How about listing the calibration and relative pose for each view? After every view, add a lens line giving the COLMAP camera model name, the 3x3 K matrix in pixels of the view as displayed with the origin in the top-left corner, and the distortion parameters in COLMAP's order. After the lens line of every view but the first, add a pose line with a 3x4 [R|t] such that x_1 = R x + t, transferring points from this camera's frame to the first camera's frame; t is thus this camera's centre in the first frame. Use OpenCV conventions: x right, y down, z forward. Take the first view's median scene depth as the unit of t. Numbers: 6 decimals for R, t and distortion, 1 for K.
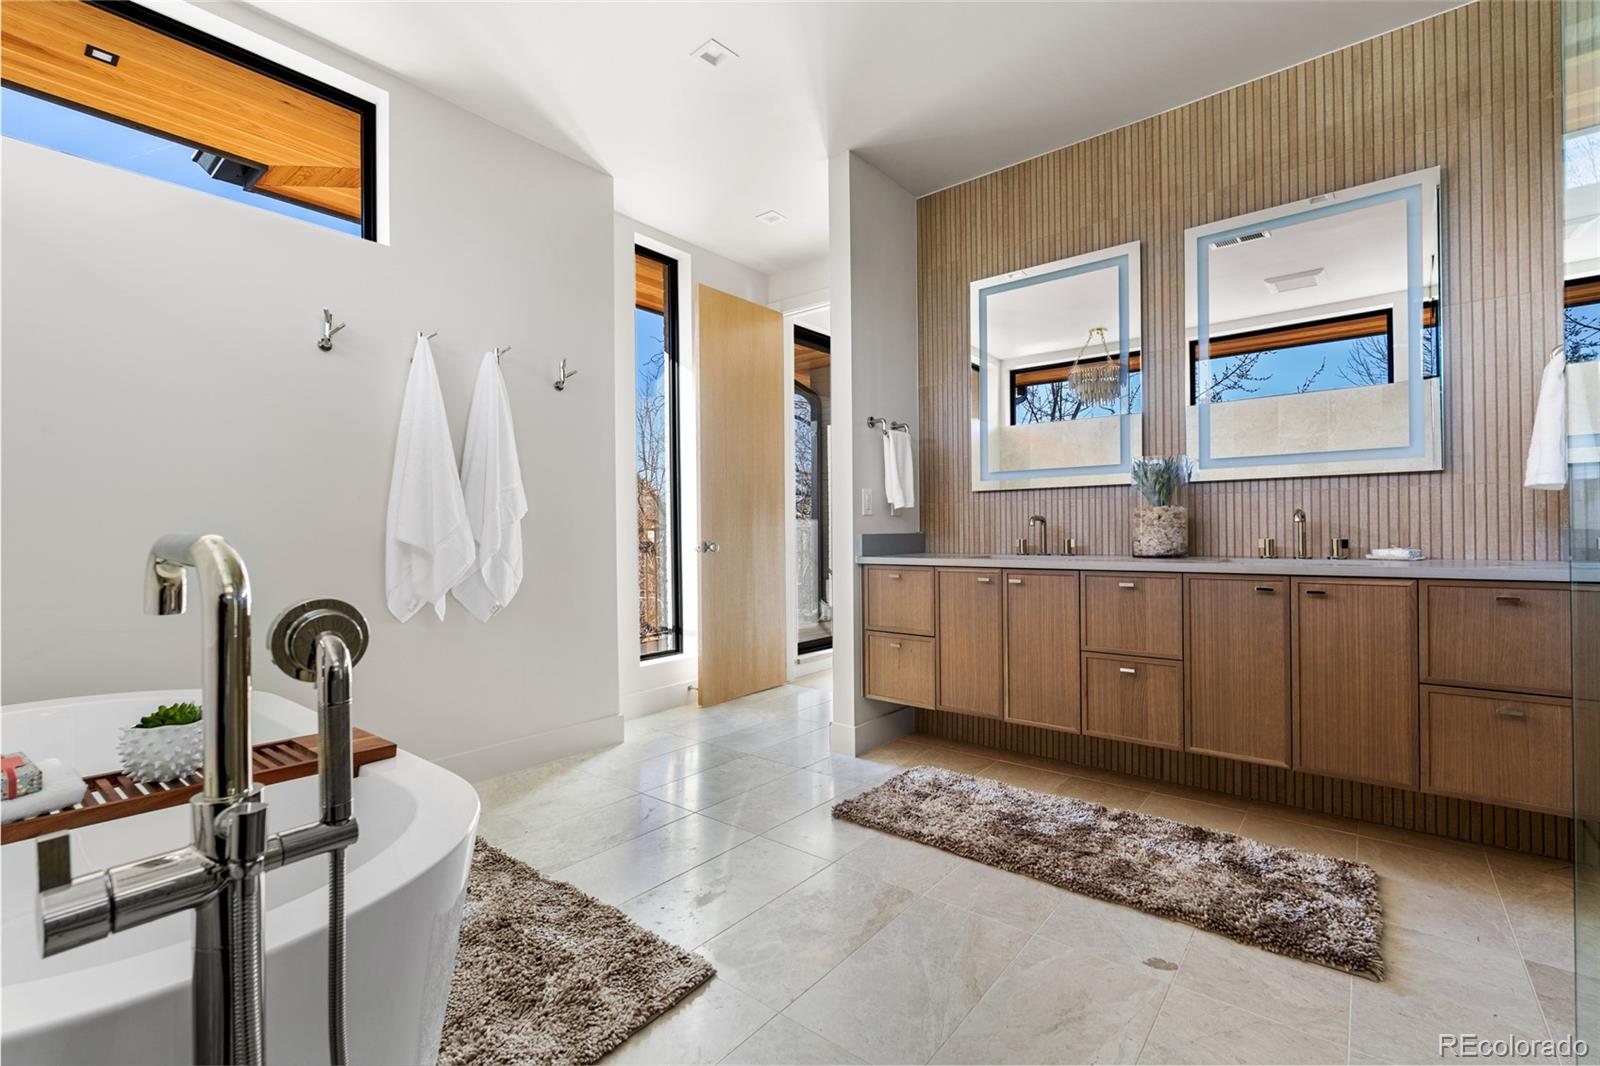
lens RADIAL K [[714.5, 0, 796.1], [0, 714.5, 525.4], [0, 0, 1]] dist [-0.003490, -0.000914]
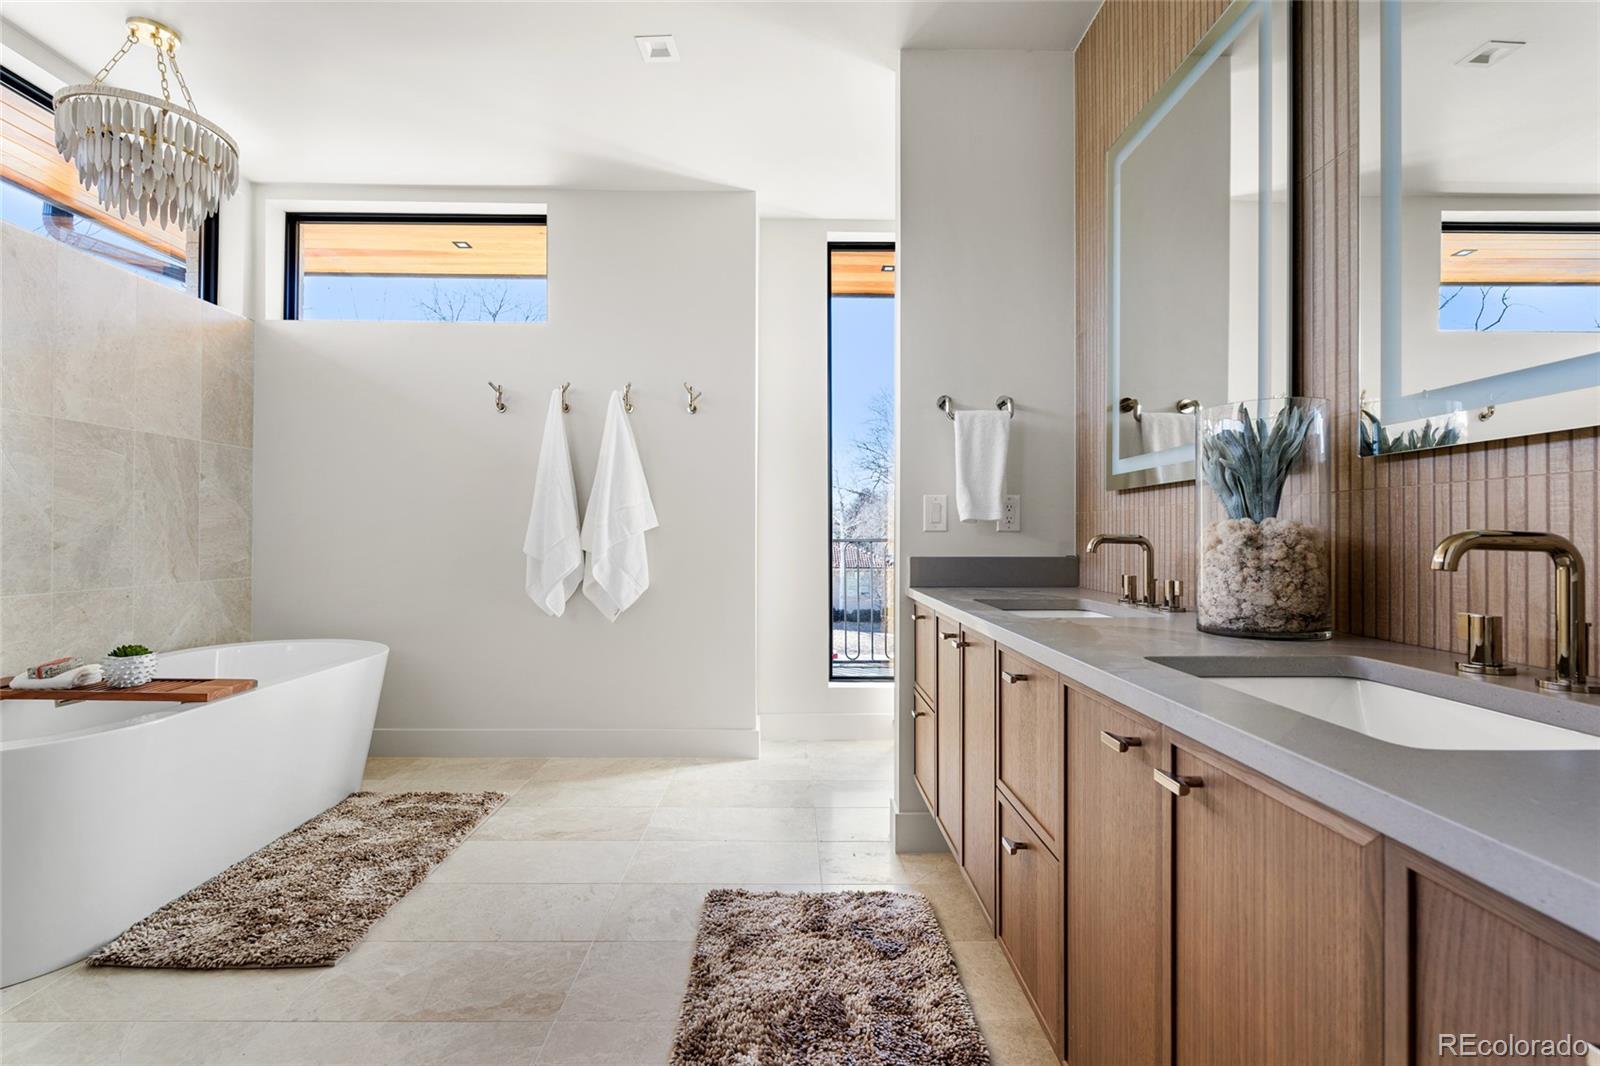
lens RADIAL K [[714.5, 0, 795.7], [0, 714.5, 531.8], [0, 0, 1]] dist [-0.003490, -0.000914]
pose [[0.638311, 0.005988, -0.769755, 0.660048], [-0.002855, 0.999981, 0.005412, -0.019676], [0.769773, -0.001257, 0.638316, 0.488176]]
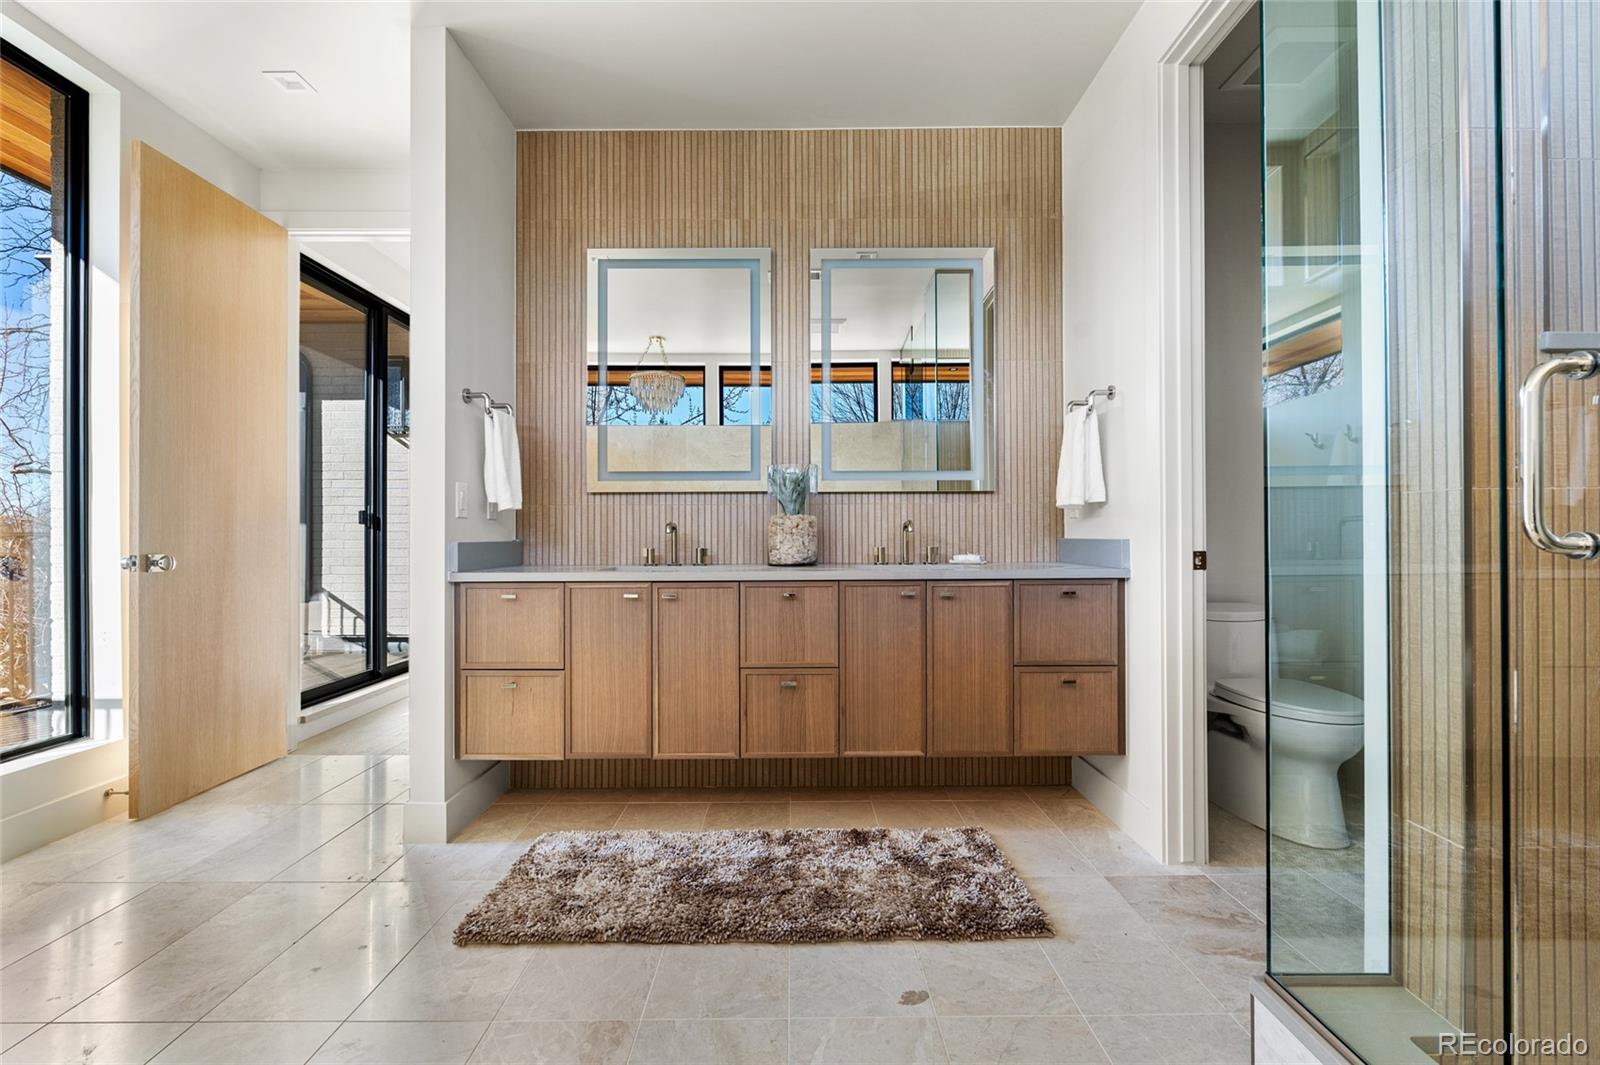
lens RADIAL K [[714.5, 0, 806.0], [0, 714.5, 529.0], [0, 0, 1]] dist [-0.003490, -0.000914]
pose [[0.764719, 0.012204, 0.644249, -0.125352], [-0.008065, 0.999924, -0.009370, 0.002613], [-0.644314, 0.001969, 0.764759, 0.214068]]
